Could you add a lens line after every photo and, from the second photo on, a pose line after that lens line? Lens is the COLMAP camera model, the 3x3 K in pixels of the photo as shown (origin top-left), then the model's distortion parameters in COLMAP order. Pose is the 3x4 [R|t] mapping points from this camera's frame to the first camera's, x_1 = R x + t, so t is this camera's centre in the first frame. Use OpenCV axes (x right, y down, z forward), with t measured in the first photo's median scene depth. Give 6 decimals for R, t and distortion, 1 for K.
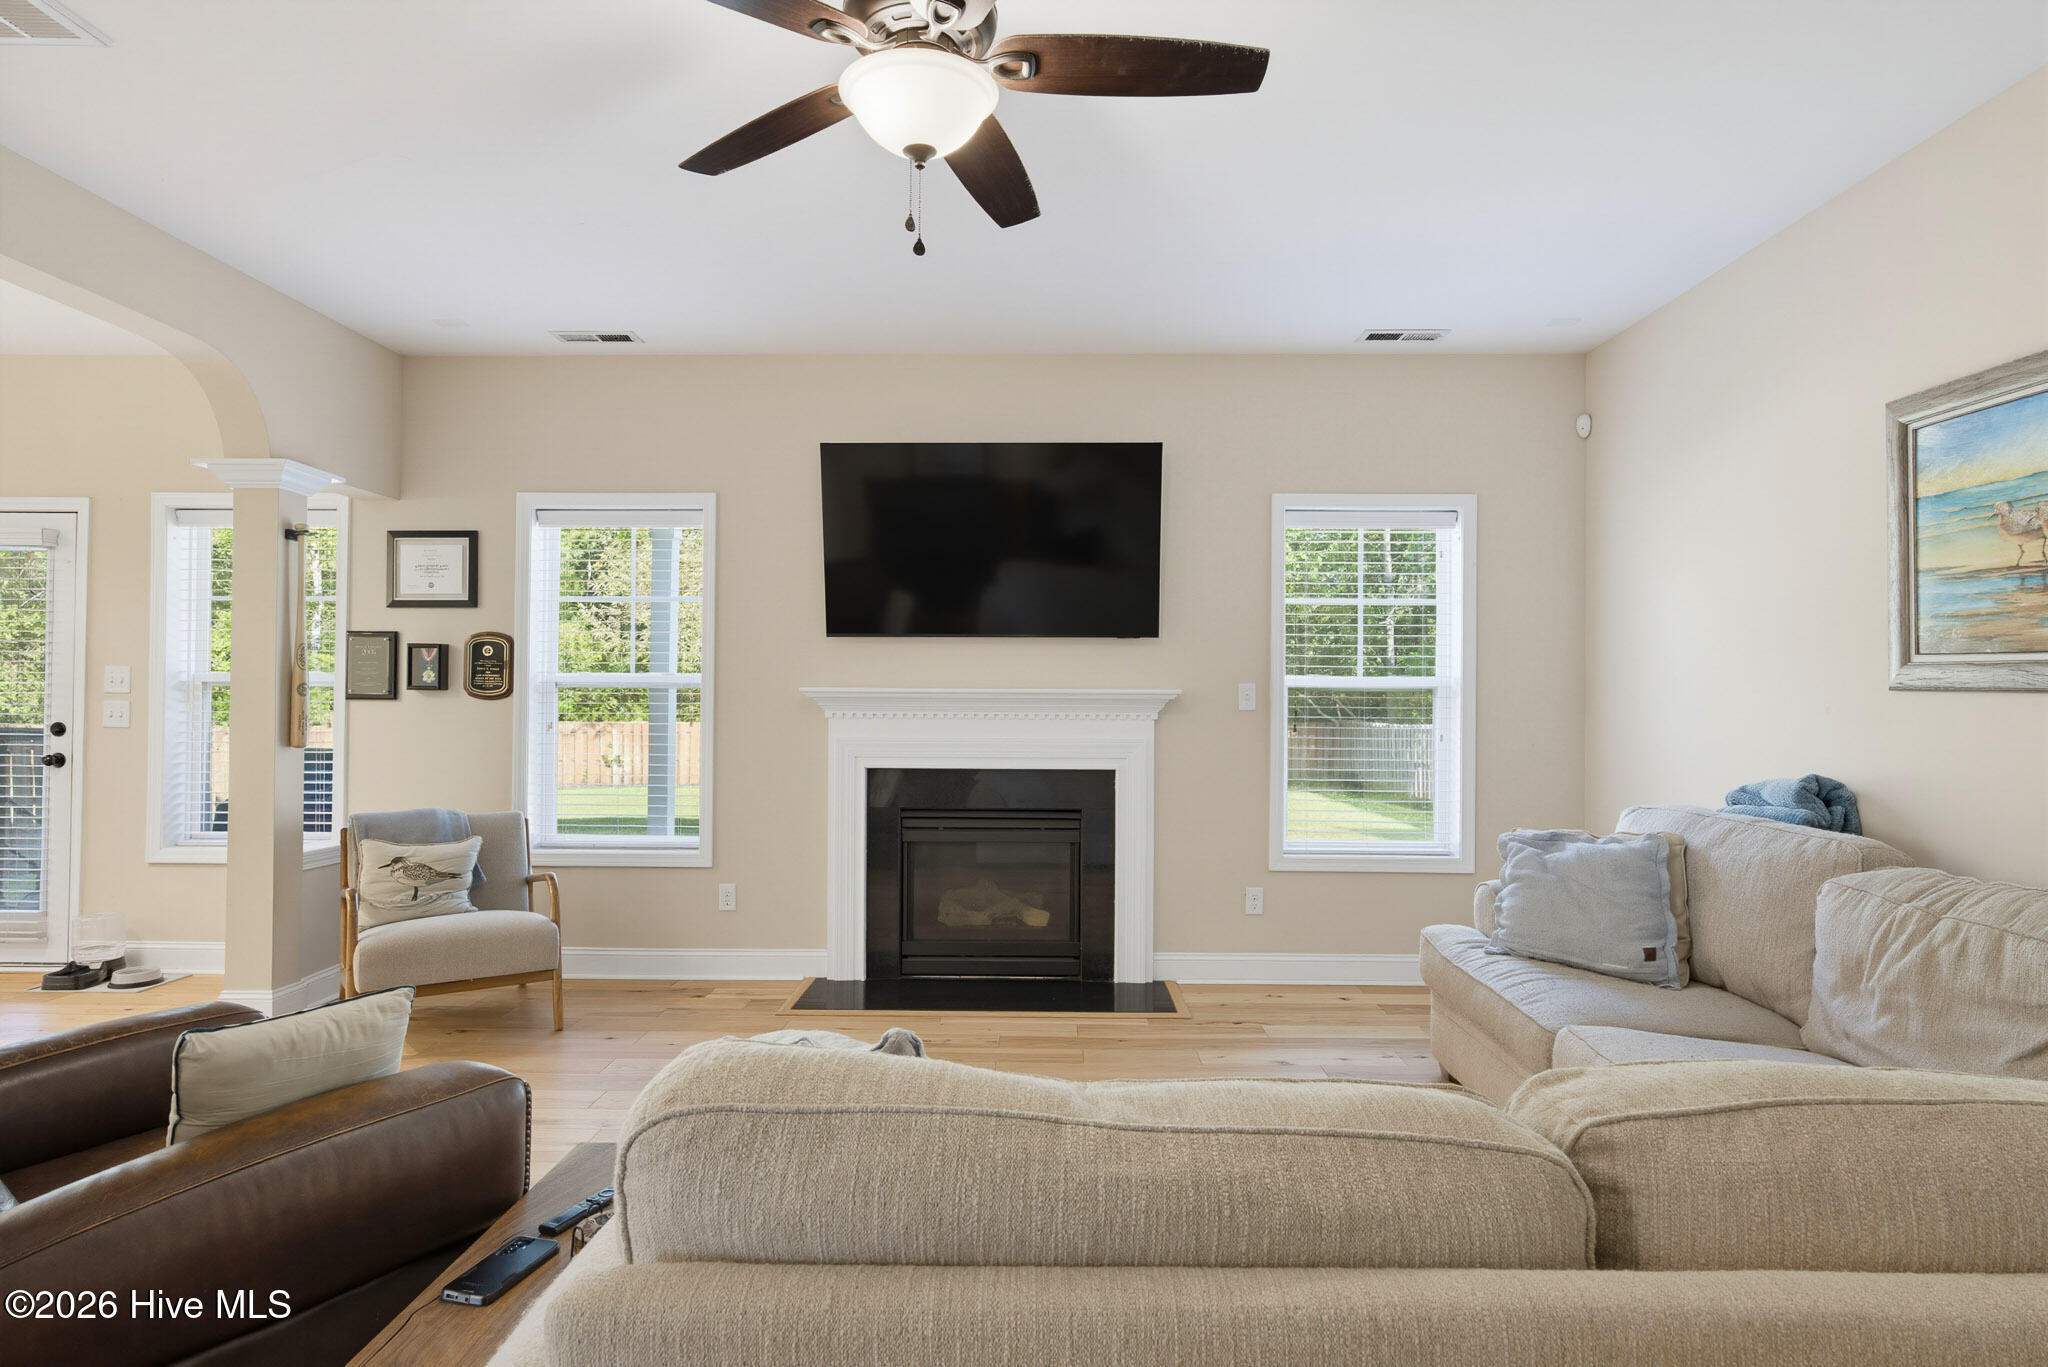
lens RADIAL K [[1092.1, 0, 1030.3], [0, 1092.1, 682.3], [0, 0, 1]] dist [-0.005030, 0.002482]
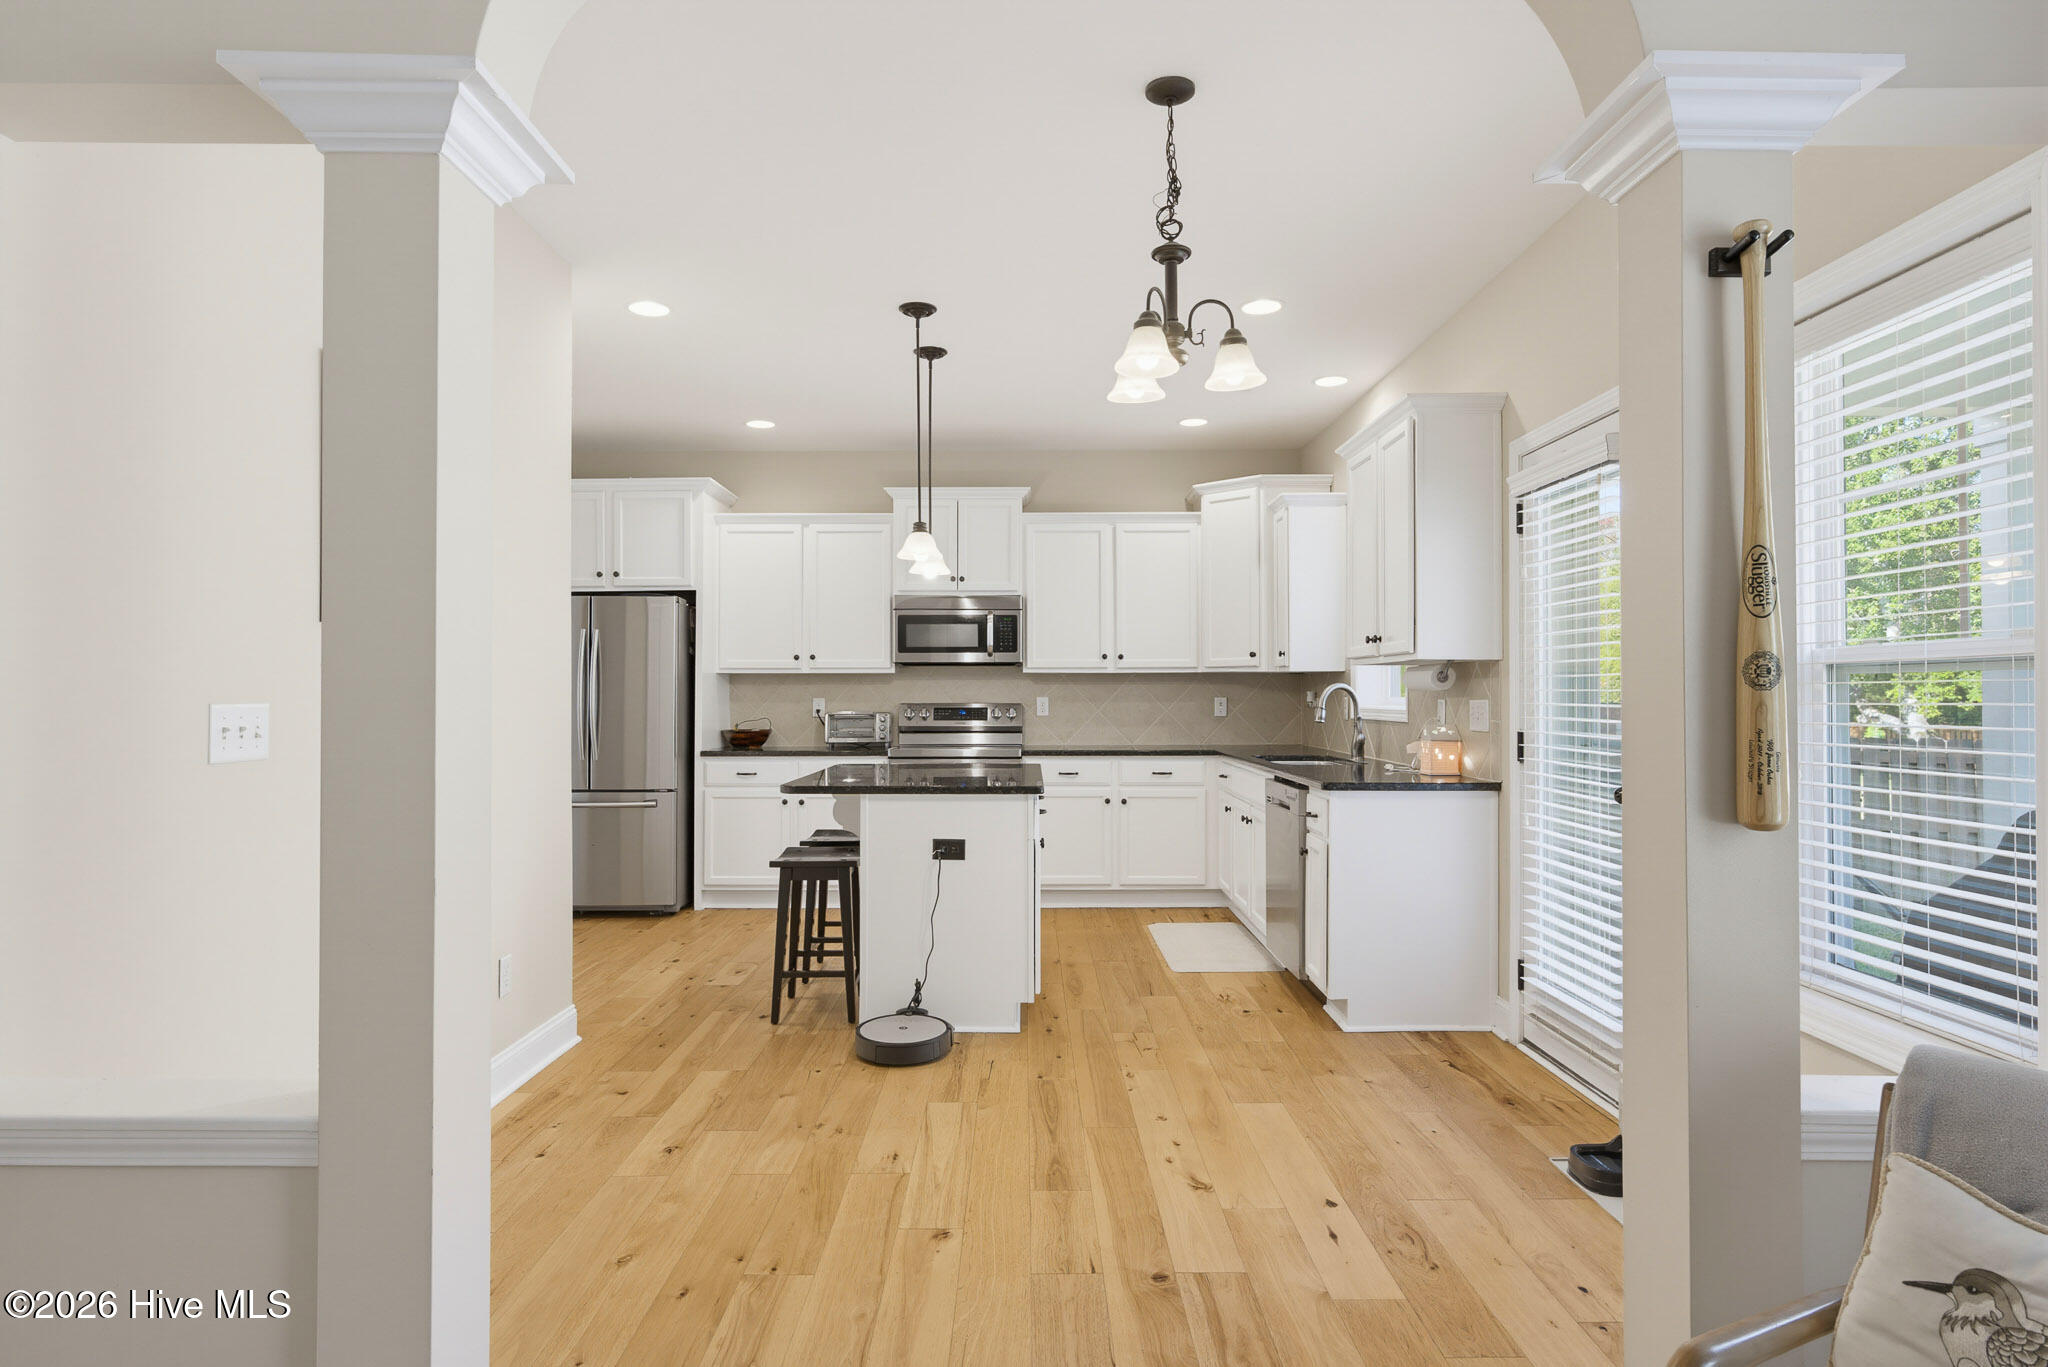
lens RADIAL K [[1123.7, 0, 1031.7], [0, 1123.7, 685.8], [0, 0, 1]] dist [-0.004037, 0.001855]
pose [[0.020511, -0.014367, -0.999686, -0.263883], [0.016073, 0.999772, -0.014038, 0.011374], [0.999660, -0.015780, 0.020738, 0.665095]]
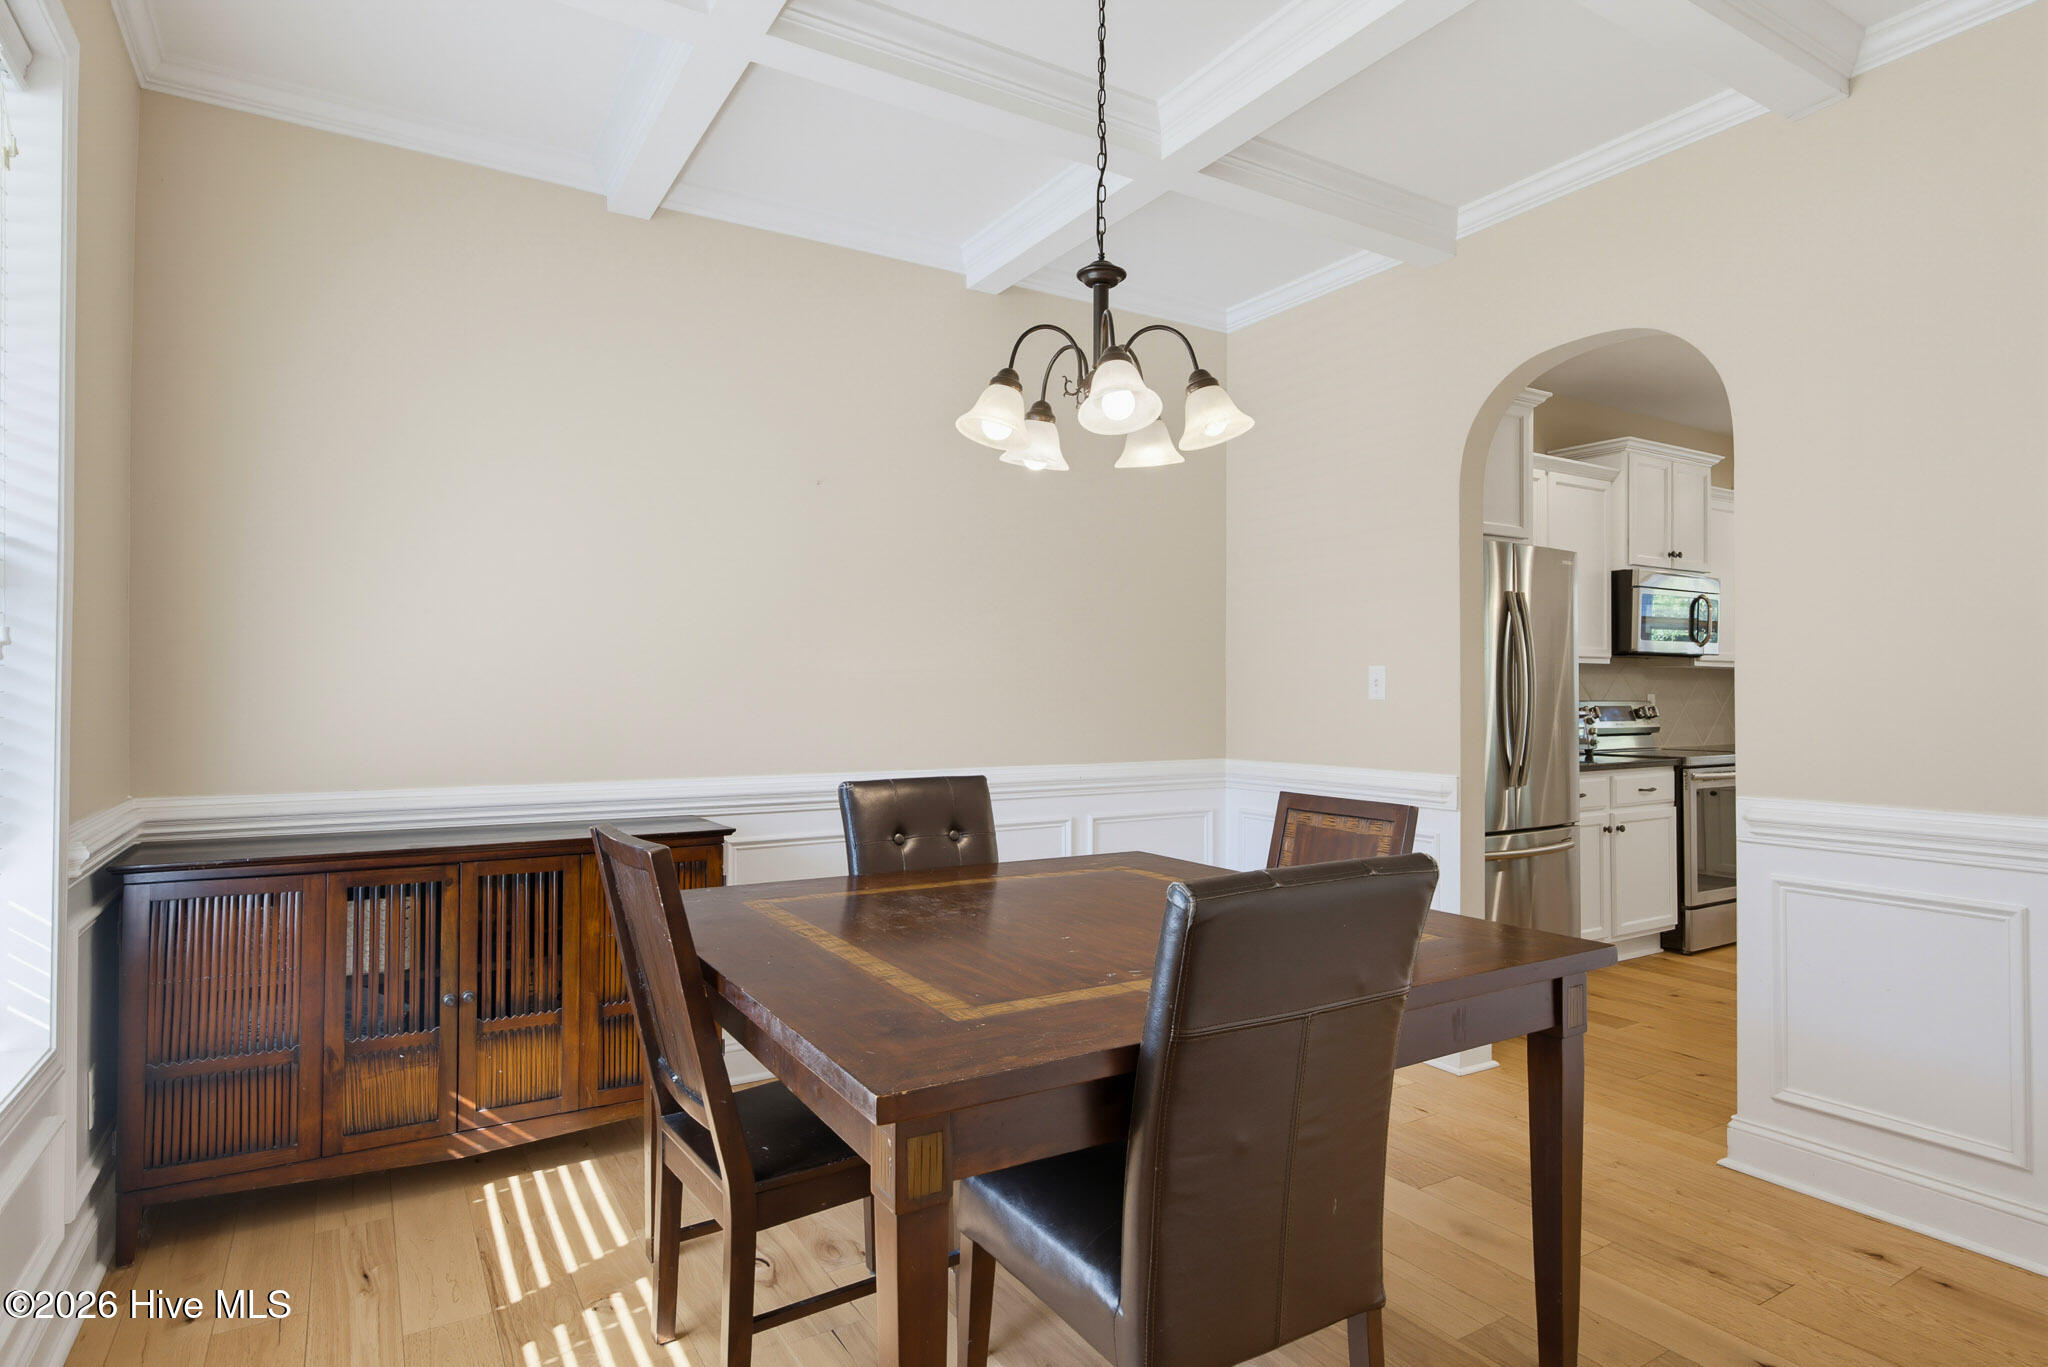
lens RADIAL K [[1092.1, 0, 1030.3], [0, 1092.1, 682.3], [0, 0, 1]] dist [-0.005030, 0.002482]
pose [[0.534204, -0.013130, -0.845254, -1.059179], [0.013393, 0.999885, -0.007068, -0.008954], [0.845250, -0.007545, 0.534319, -0.596239]]
